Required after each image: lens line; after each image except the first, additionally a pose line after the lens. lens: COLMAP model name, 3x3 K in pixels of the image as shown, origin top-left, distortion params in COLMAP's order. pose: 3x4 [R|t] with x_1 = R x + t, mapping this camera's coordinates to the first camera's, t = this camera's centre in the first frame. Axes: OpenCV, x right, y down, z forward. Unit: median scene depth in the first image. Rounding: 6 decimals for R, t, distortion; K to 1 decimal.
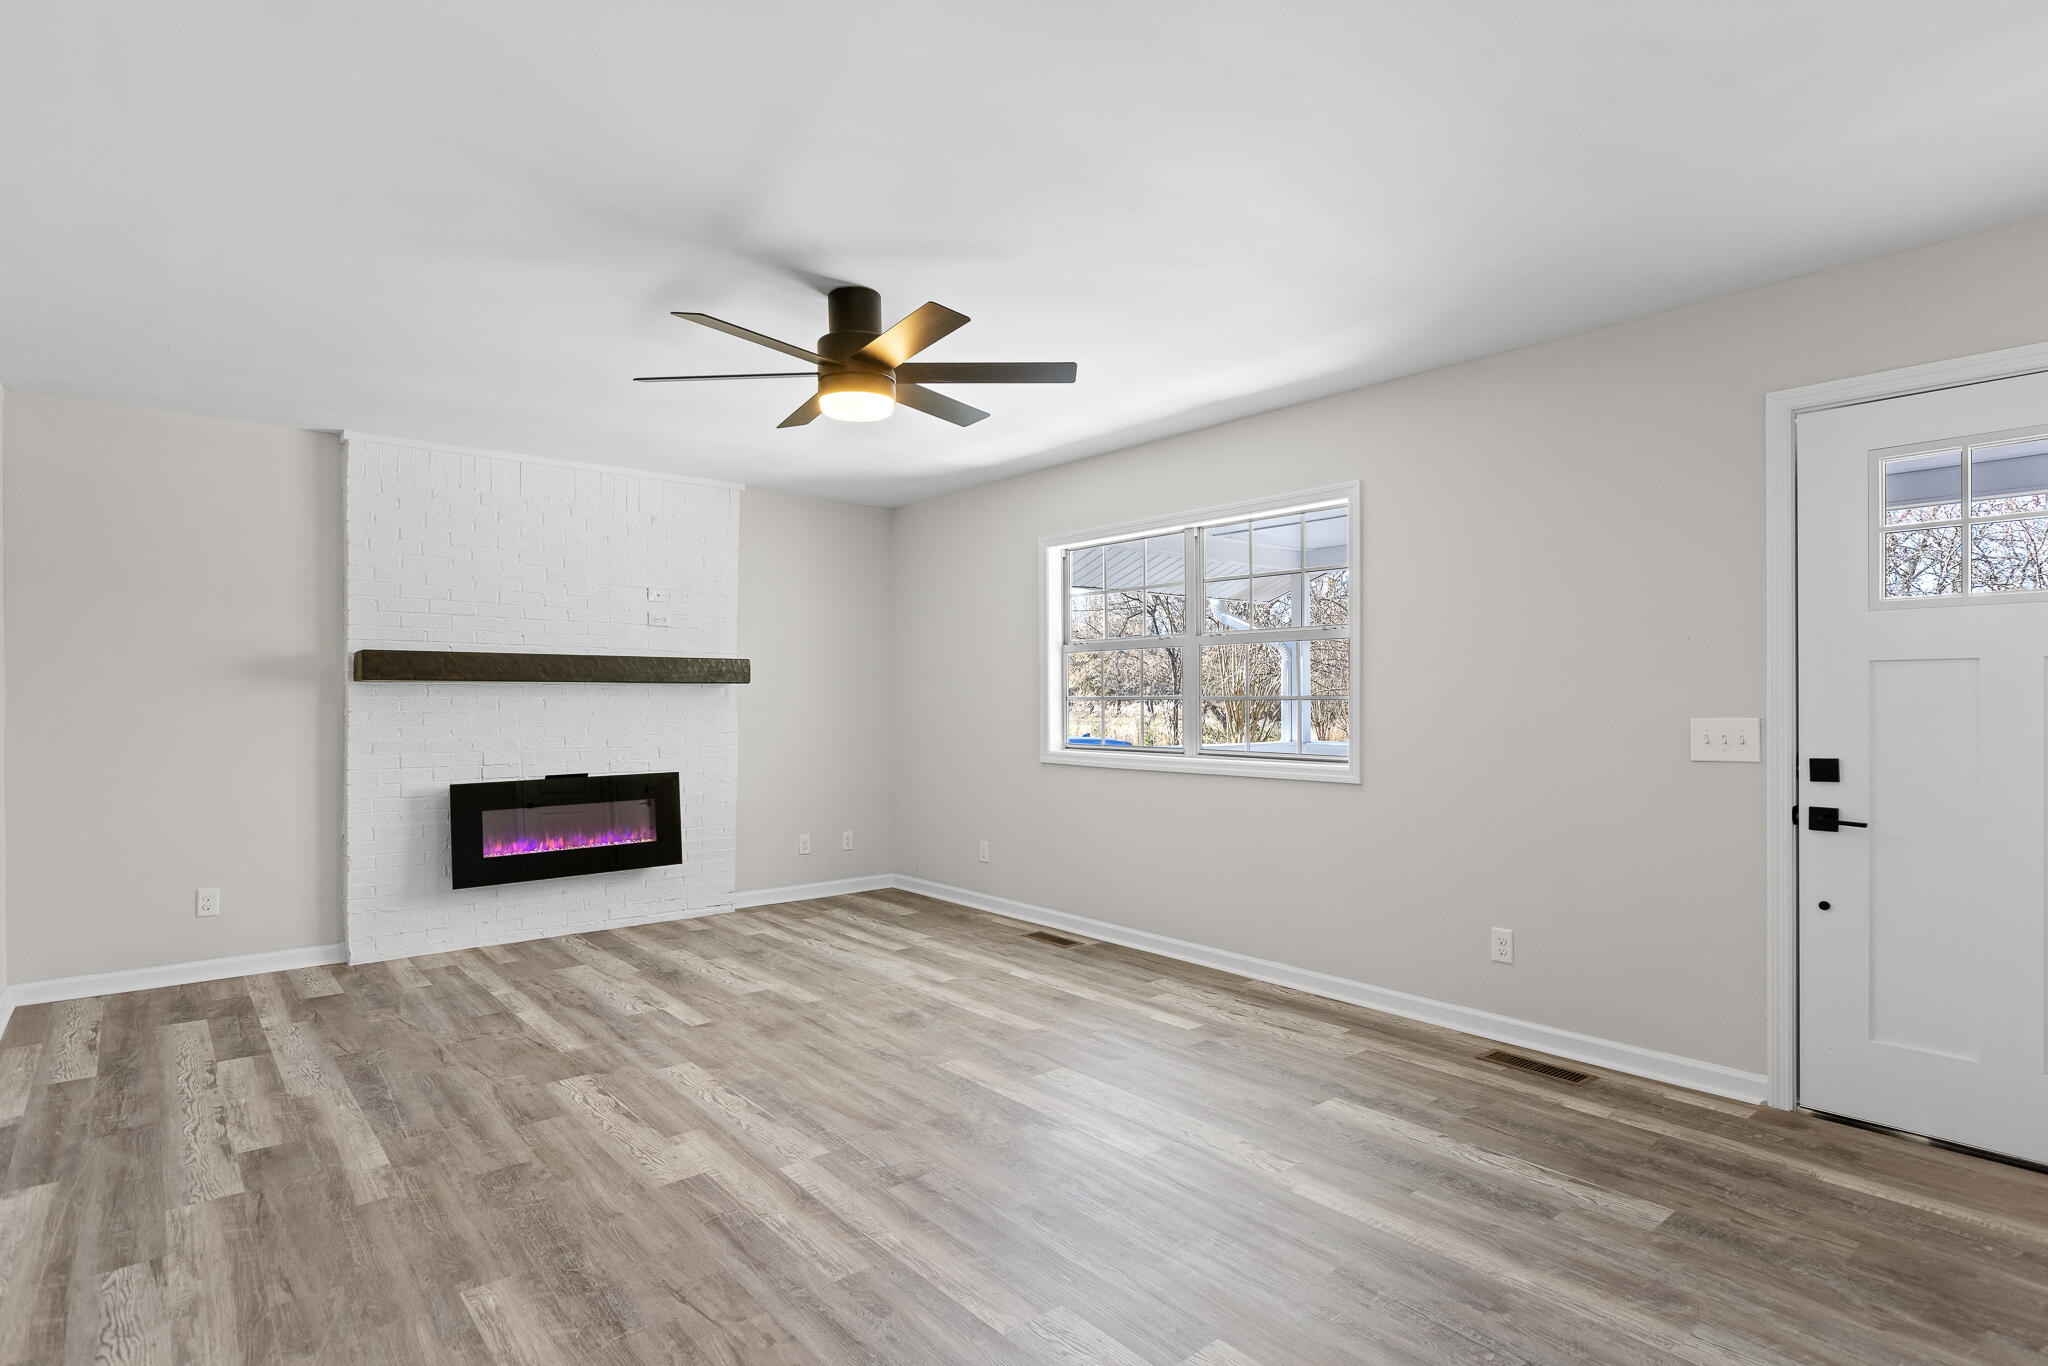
lens RADIAL K [[1053.4, 0, 1023.9], [0, 1053.4, 706.9], [0, 0, 1]] dist [-0.000608, -0.001619]
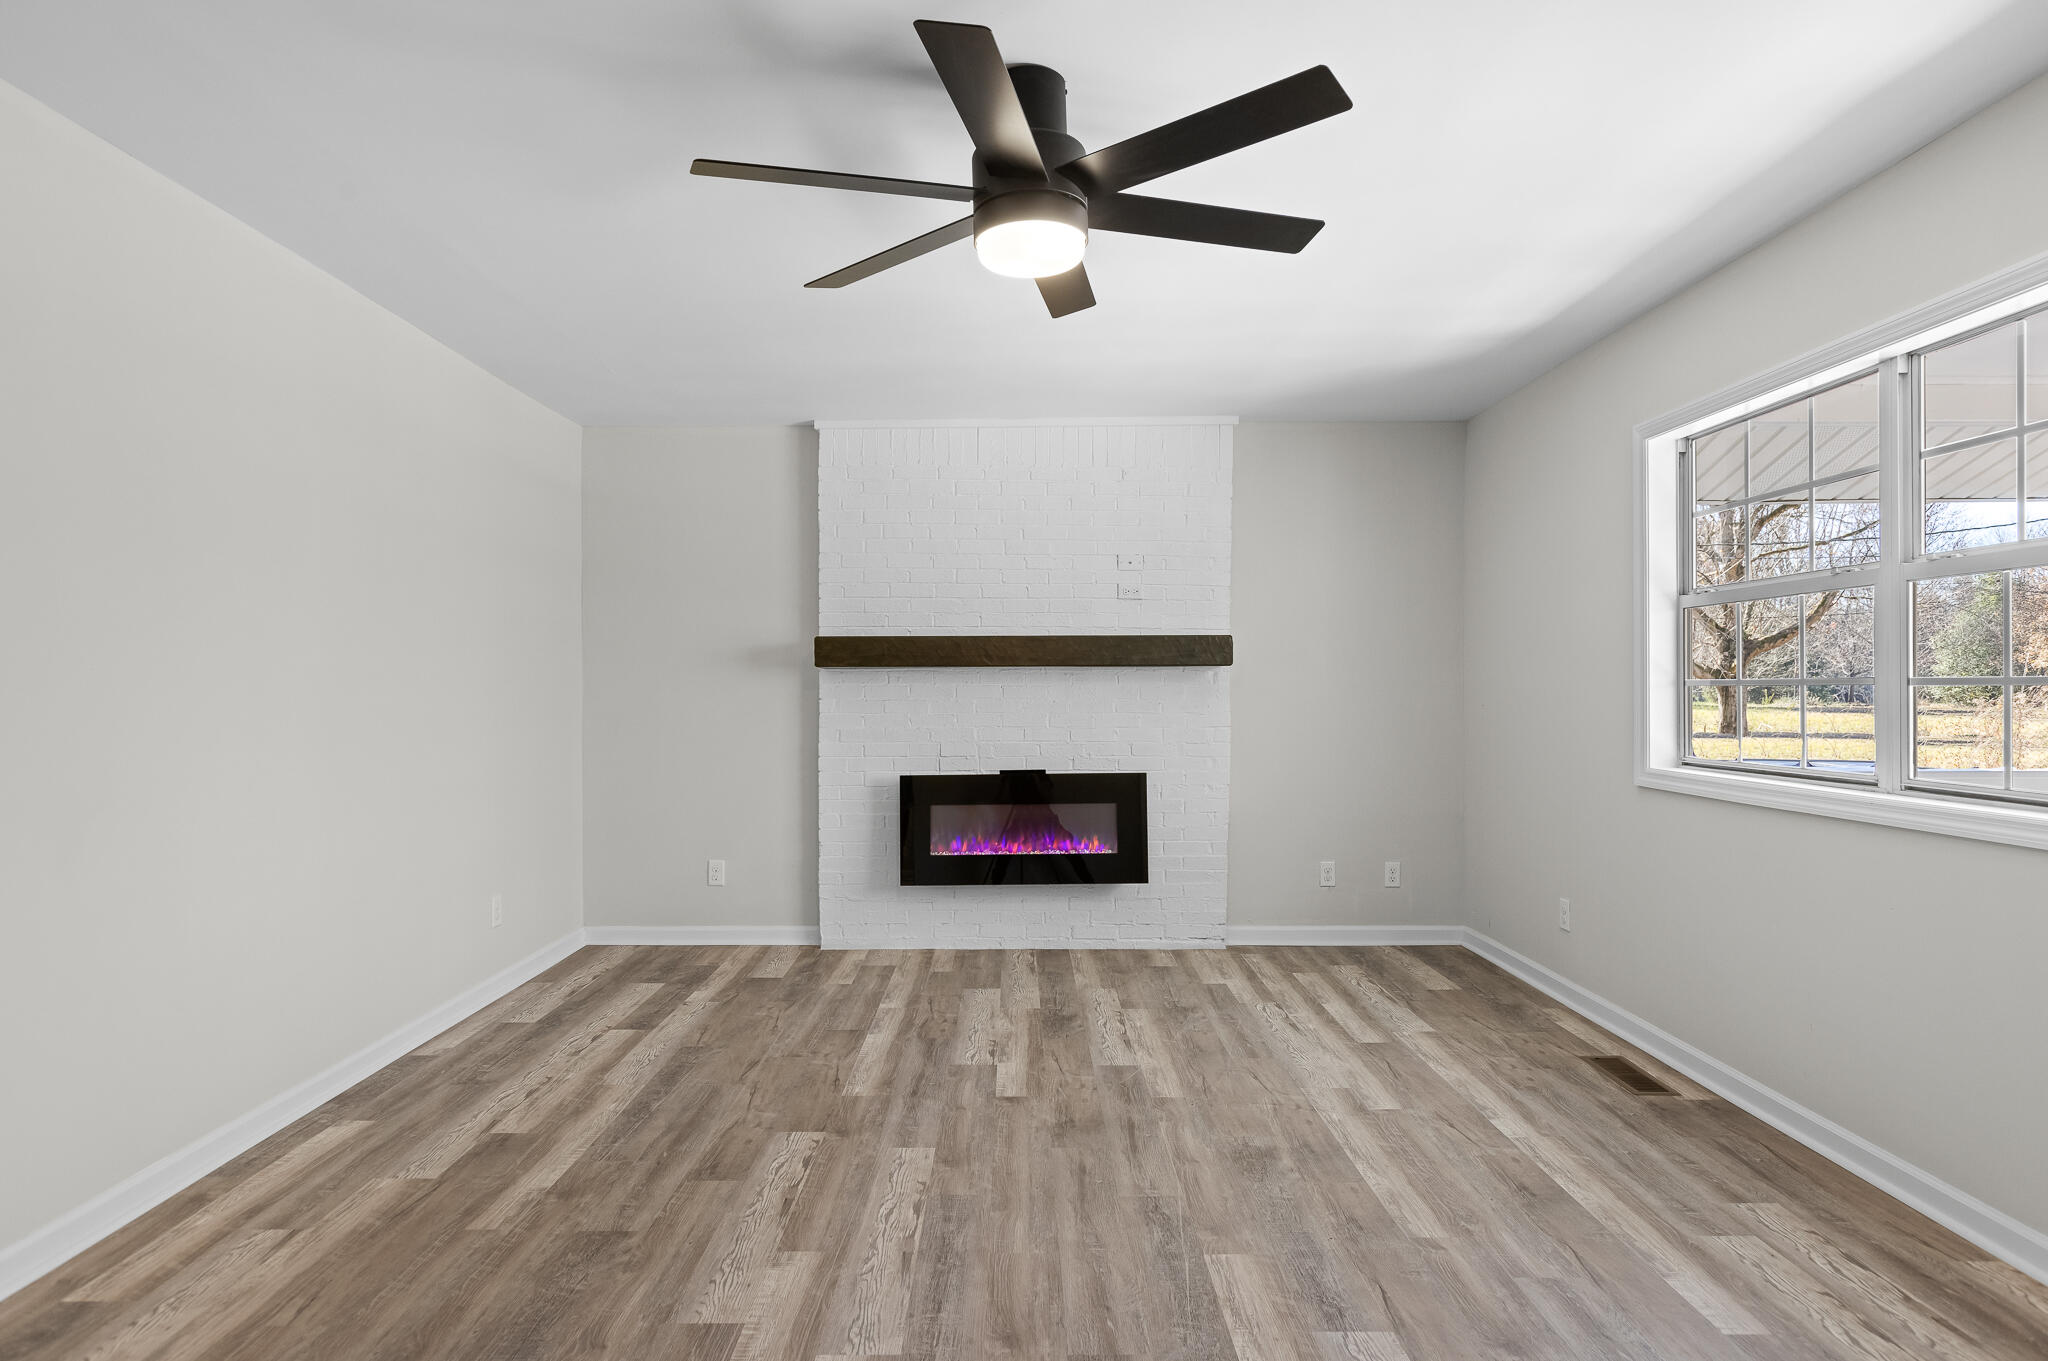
lens RADIAL K [[1123.4, 0, 1022.3], [0, 1123.4, 702.6], [0, 0, 1]] dist [-0.000989, -0.000018]
pose [[0.757584, 0.008115, -0.652687, 0.224696], [-0.002677, 0.999953, 0.009326, -0.002543], [0.652732, -0.005318, 0.757570, 0.331055]]
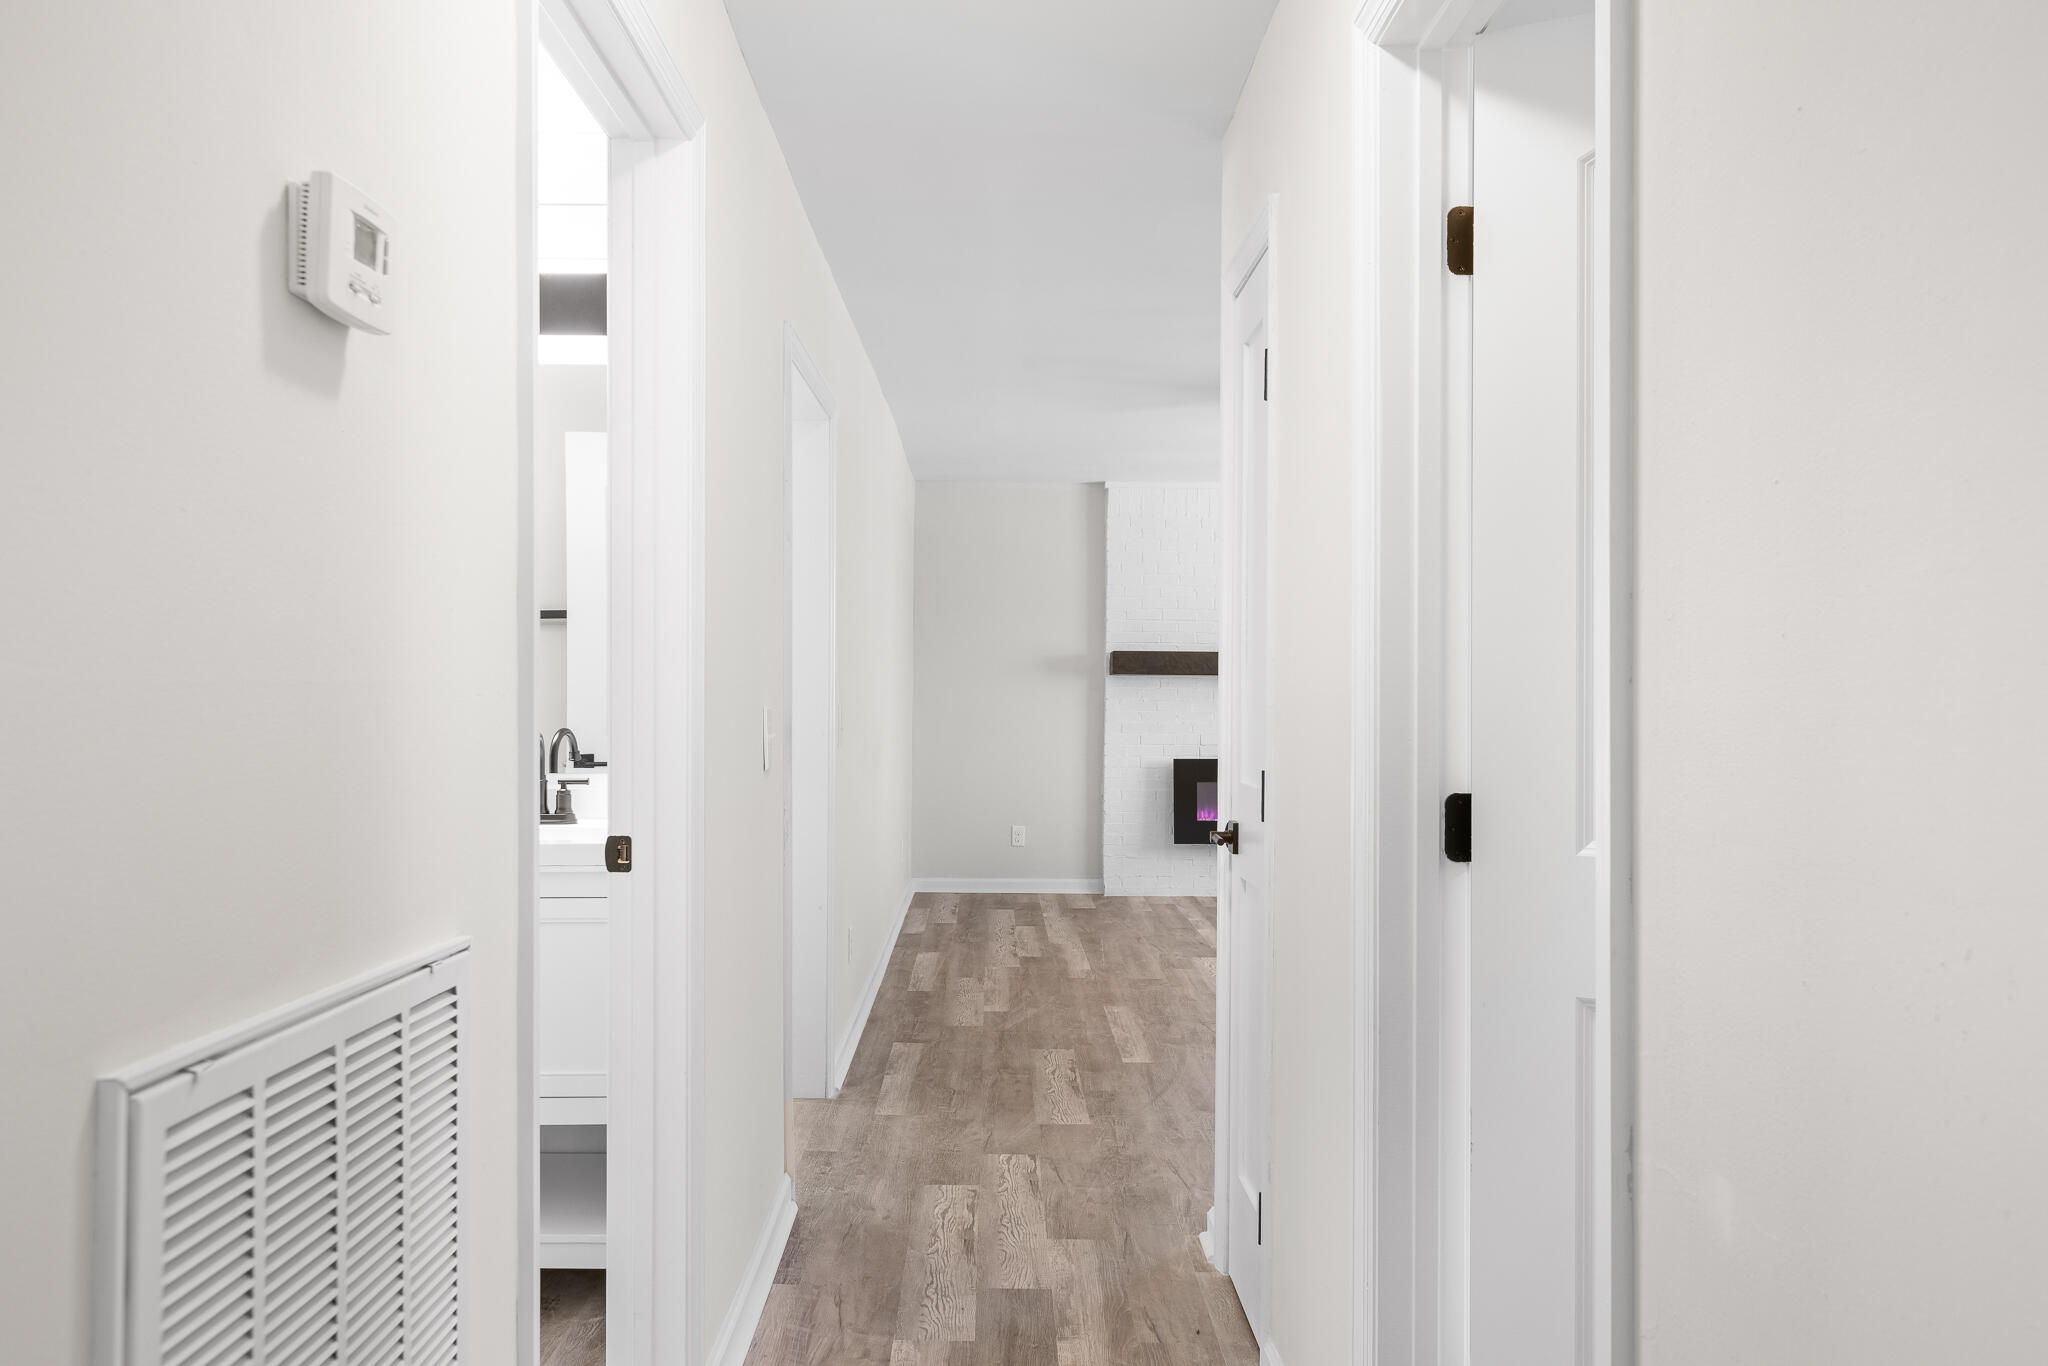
lens RADIAL K [[1522.4, 0, 1027.2], [0, 1522.4, 677.6], [0, 0, 1]] dist [0.000589, -0.011491]
pose [[0.780795, 0.001049, -0.624786, 0.476684], [-0.012127, 0.999836, -0.013476, 0.005279], [0.624669, 0.018099, 0.780680, -0.549322]]
